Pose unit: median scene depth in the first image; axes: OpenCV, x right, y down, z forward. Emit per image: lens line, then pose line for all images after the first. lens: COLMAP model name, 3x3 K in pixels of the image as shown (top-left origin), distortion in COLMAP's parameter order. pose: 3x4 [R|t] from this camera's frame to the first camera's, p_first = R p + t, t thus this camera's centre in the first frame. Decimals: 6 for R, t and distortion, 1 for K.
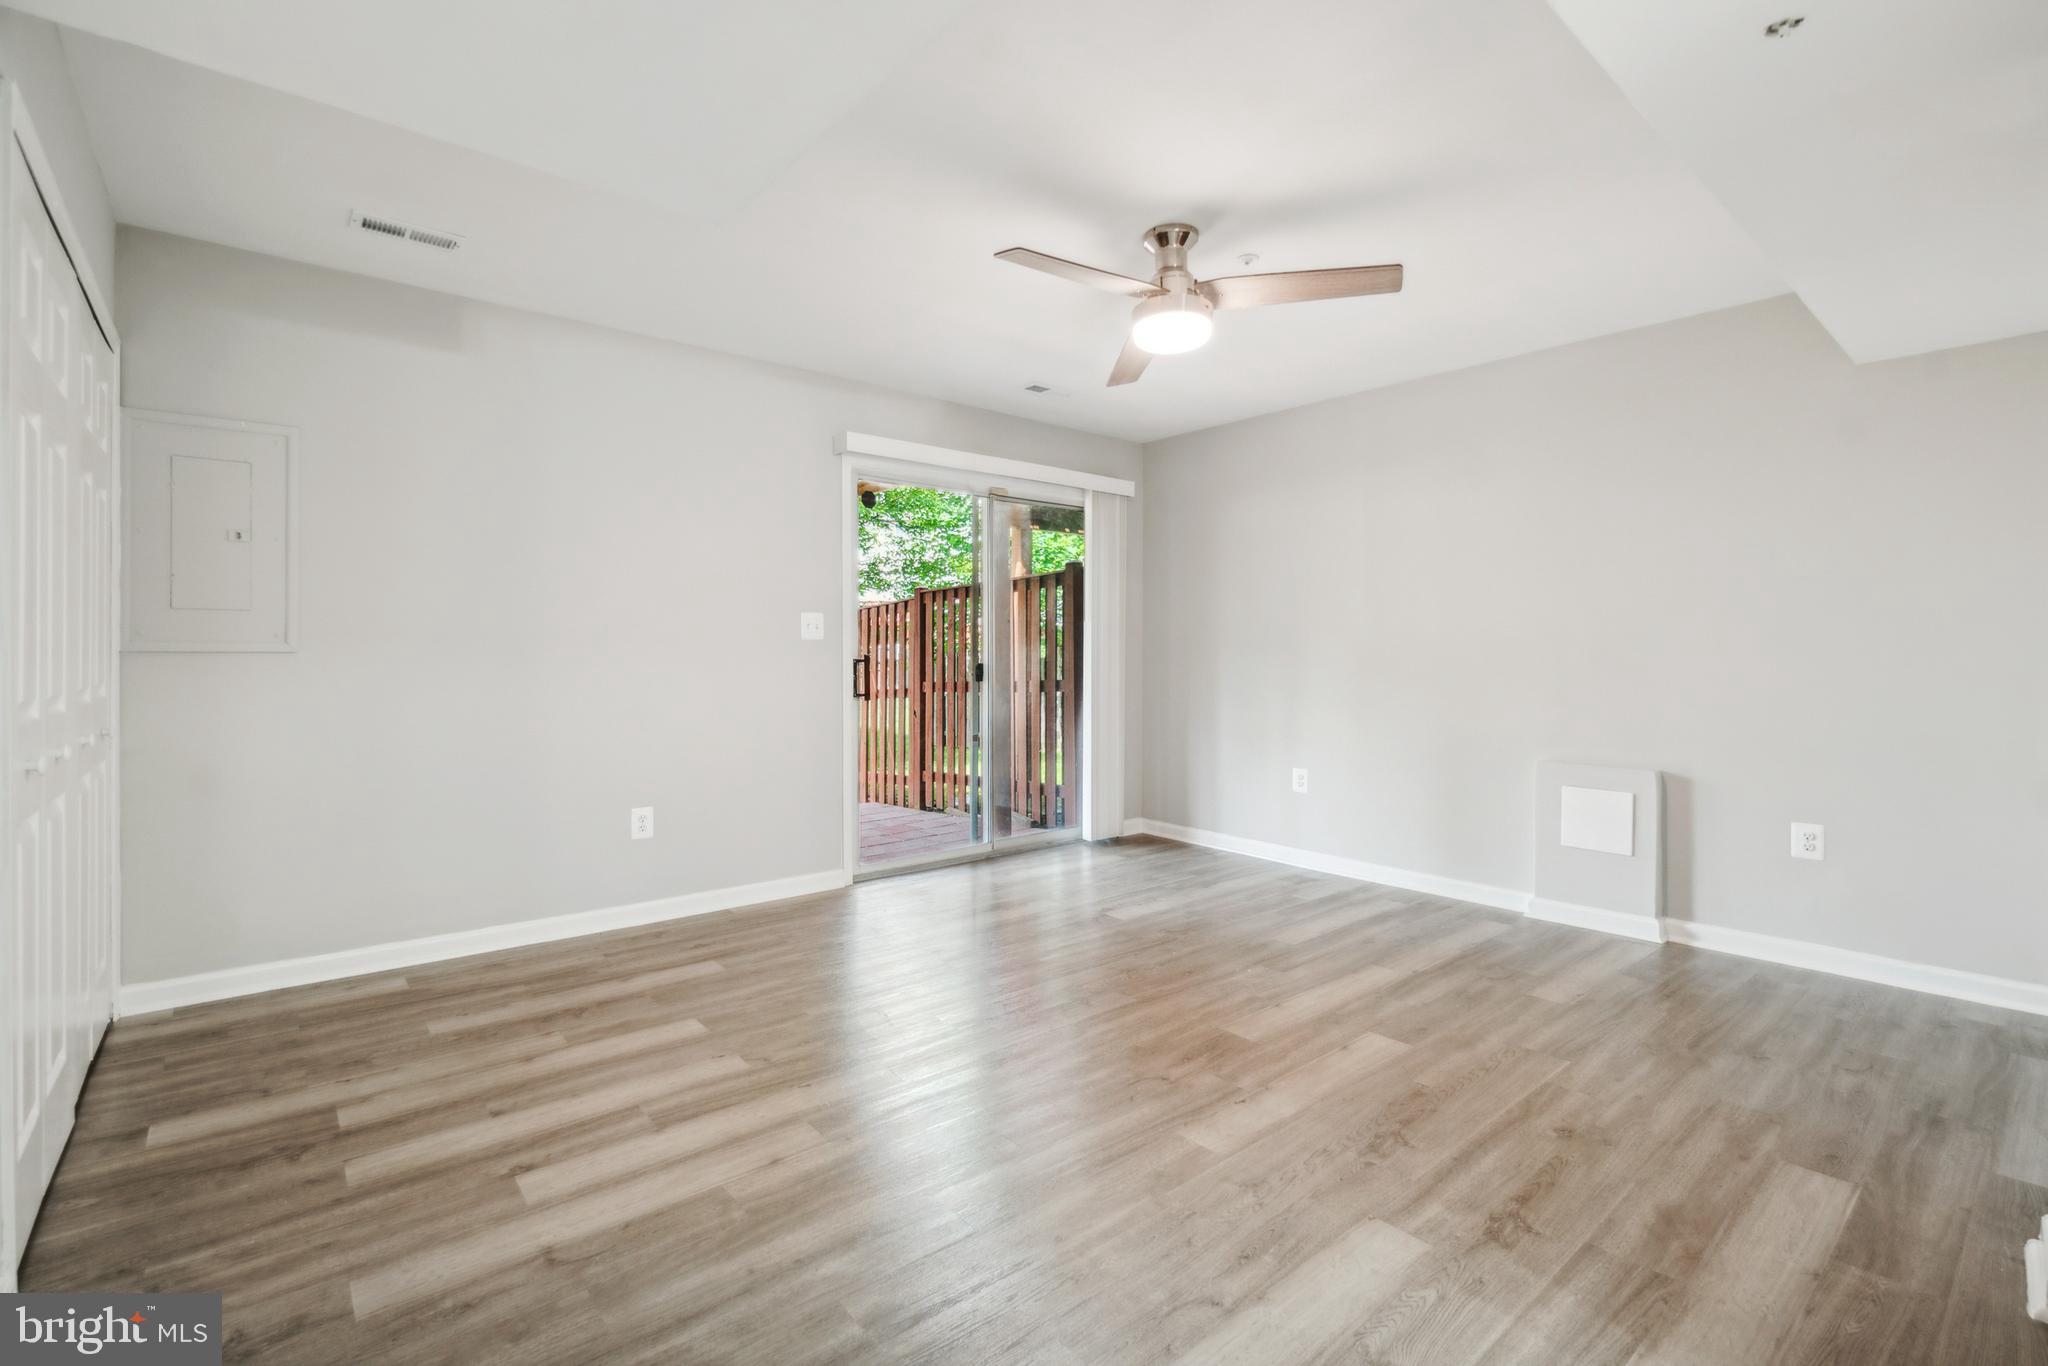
lens RADIAL K [[916.0, 0, 1016.0], [0, 916.0, 673.6], [0, 0, 1]] dist [-0.002136, -0.001423]
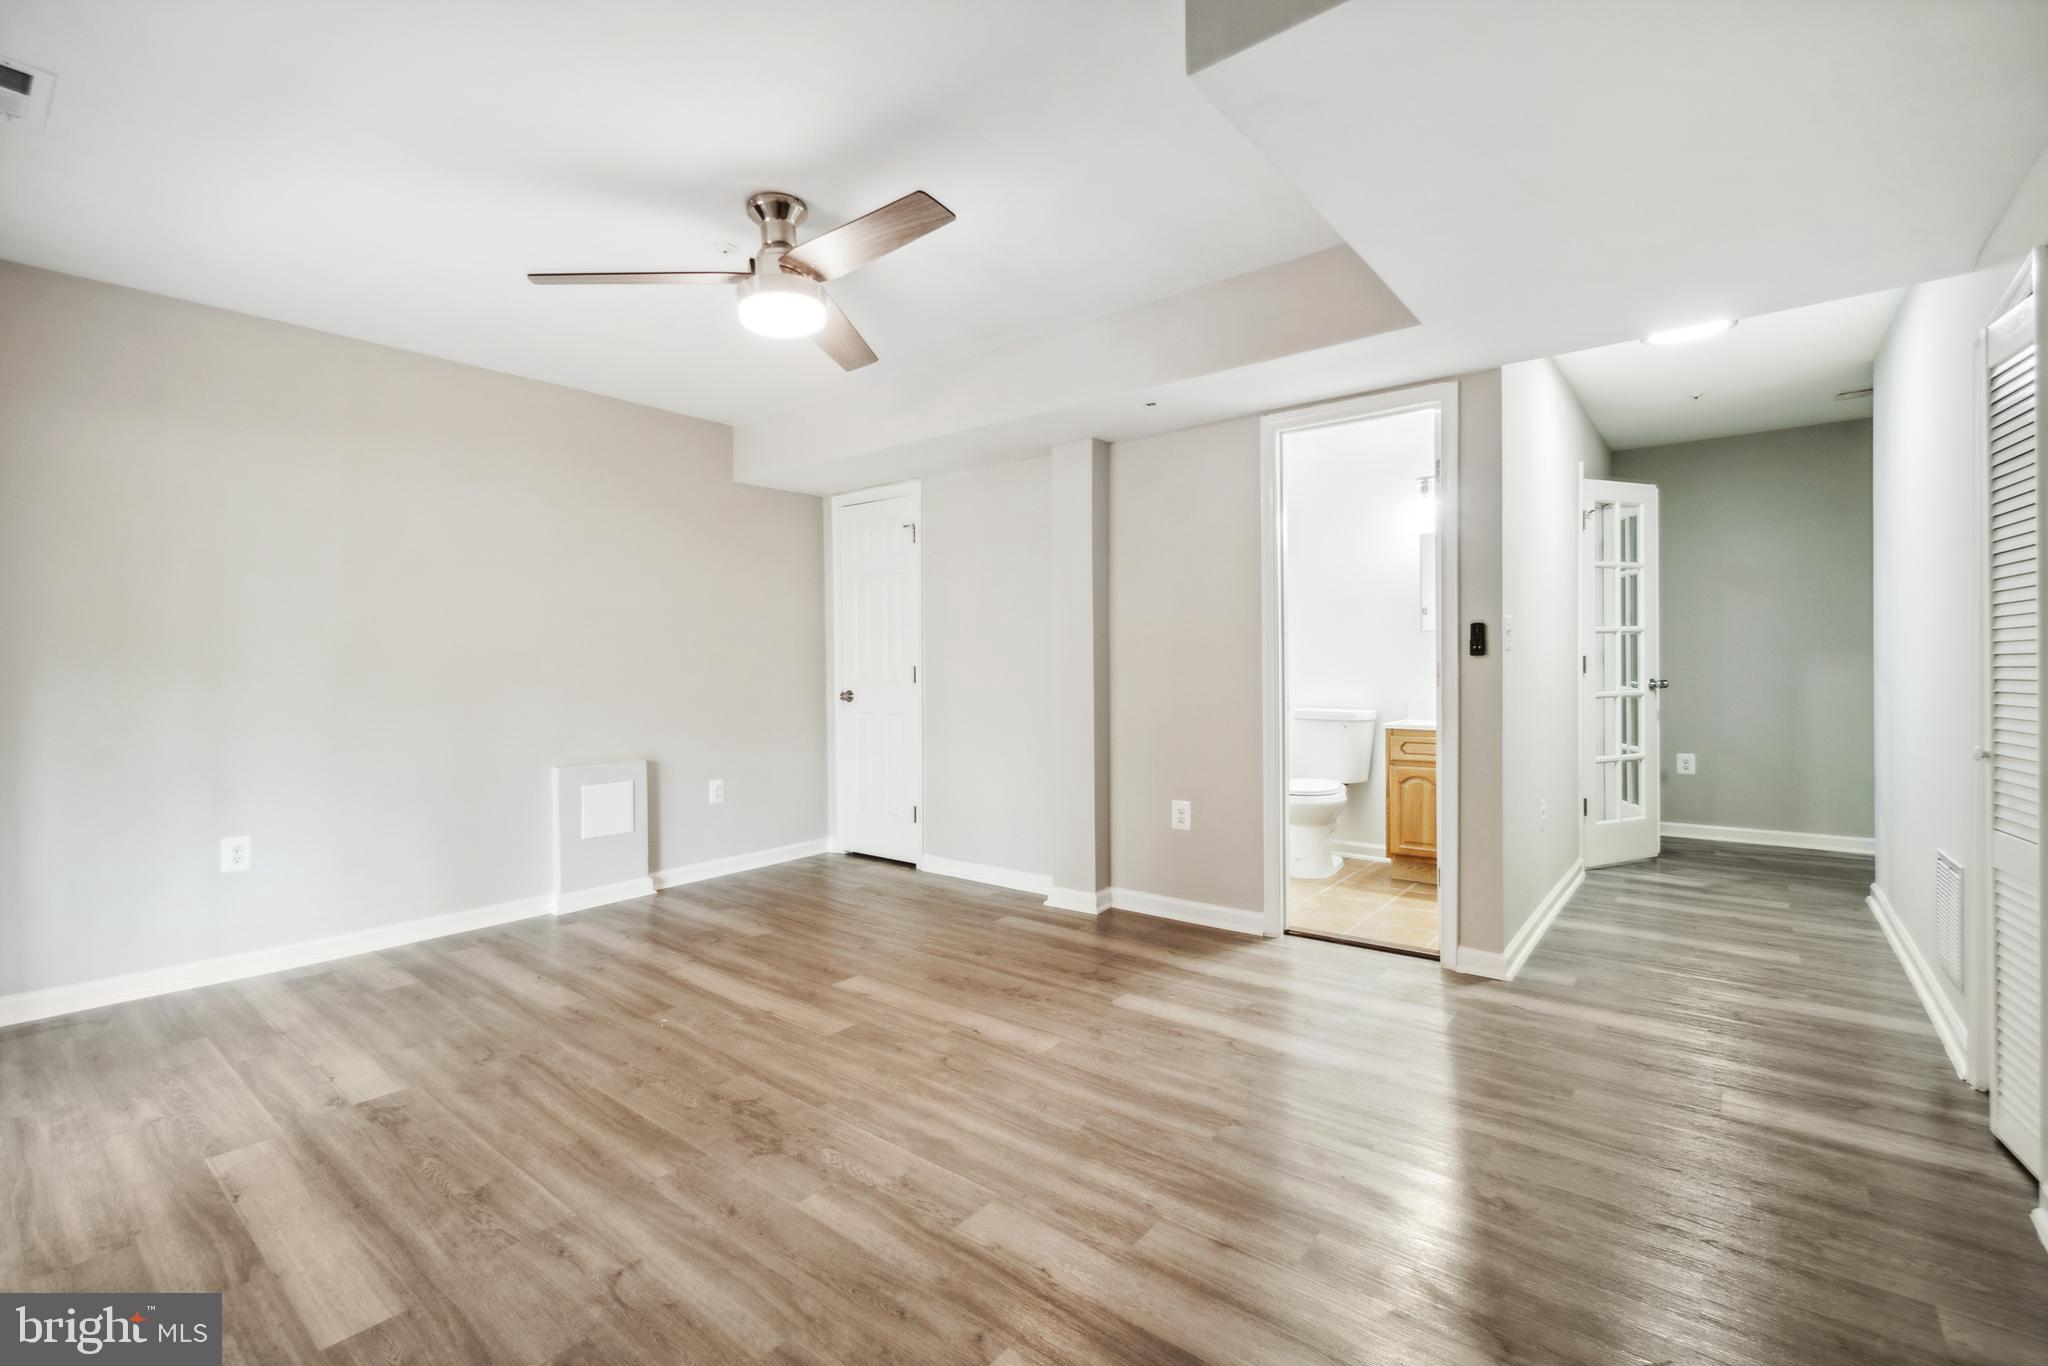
lens RADIAL K [[916.0, 0, 938.3], [0, 916.0, 673.5], [0, 0, 1]] dist [-0.002136, -0.001423]
pose [[-0.149794, -0.011080, 0.988655, -0.728471], [0.030052, 0.999424, 0.015754, -0.023178], [-0.988260, 0.032071, -0.149375, 0.935724]]
